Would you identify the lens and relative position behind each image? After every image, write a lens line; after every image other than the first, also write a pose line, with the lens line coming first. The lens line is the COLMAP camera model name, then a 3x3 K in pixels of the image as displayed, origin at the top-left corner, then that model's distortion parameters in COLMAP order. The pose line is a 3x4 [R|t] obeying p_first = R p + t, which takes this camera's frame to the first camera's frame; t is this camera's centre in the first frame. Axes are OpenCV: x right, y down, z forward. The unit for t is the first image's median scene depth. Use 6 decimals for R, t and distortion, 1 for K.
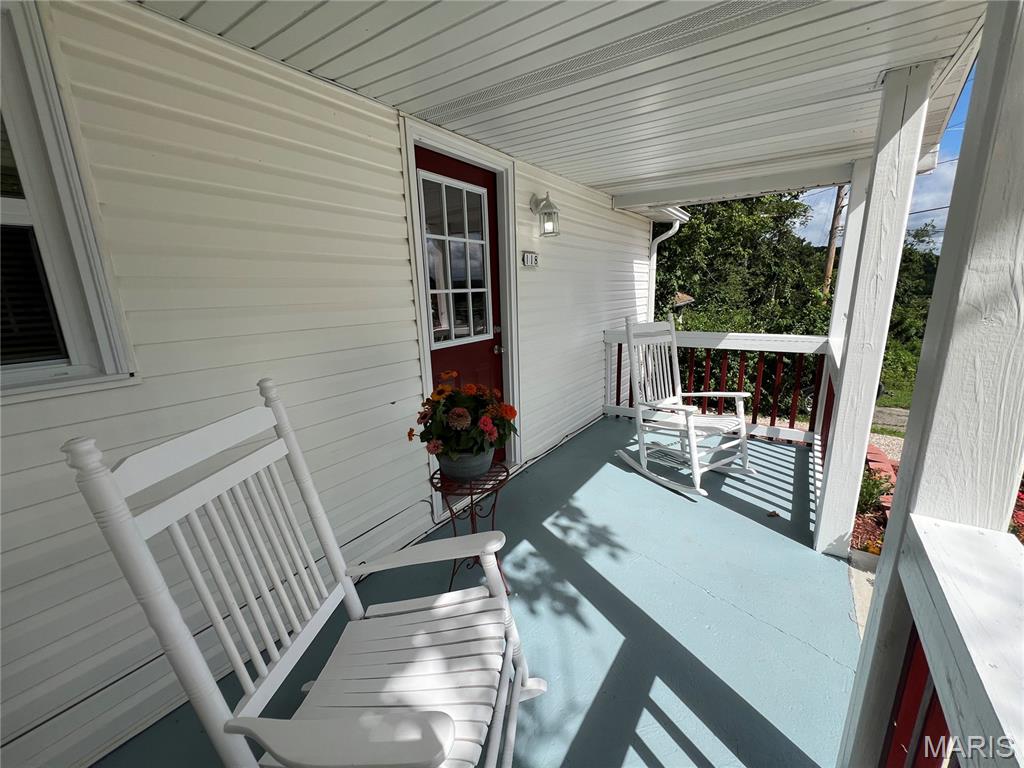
lens RADIAL K [[416.0, 0, 512.0], [0, 416.0, 384.0], [0, 0, 1]] dist [0.002146, 0.000515]
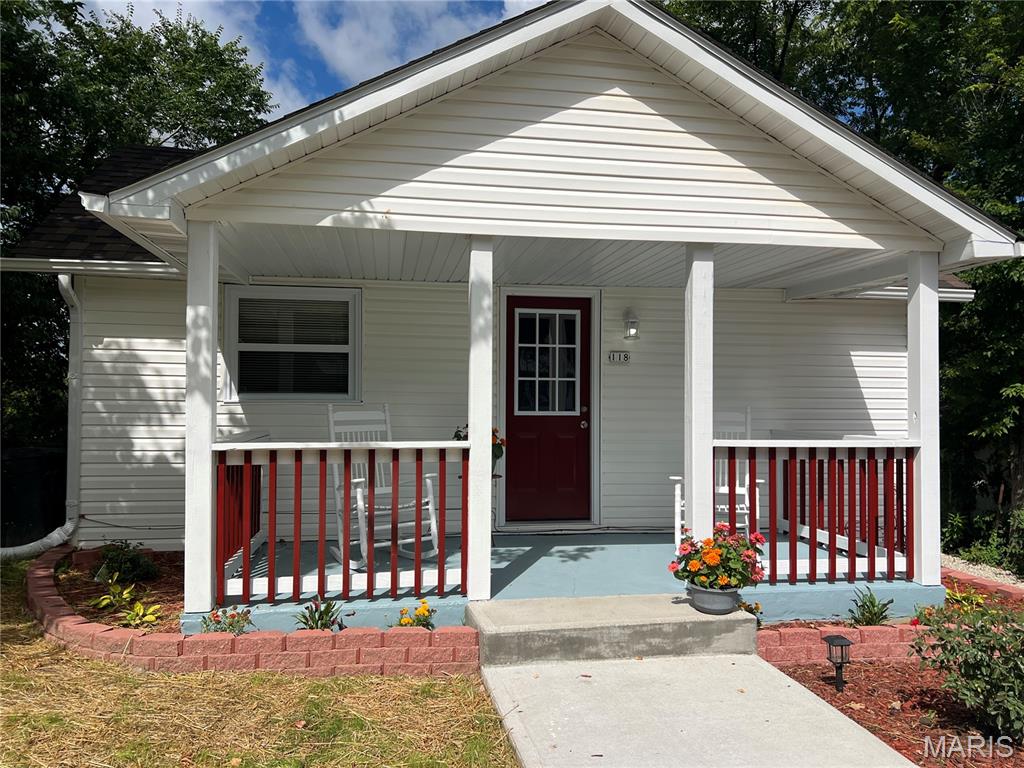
lens RADIAL K [[764.4, 0, 512.0], [0, 764.4, 384.0], [0, 0, 1]] dist [0.000409, -0.000053]
pose [[0.687510, 0.033528, -0.725401, 1.626743], [-0.188094, 0.973064, -0.133293, 0.163510], [0.701392, 0.228084, 0.675297, -0.840810]]
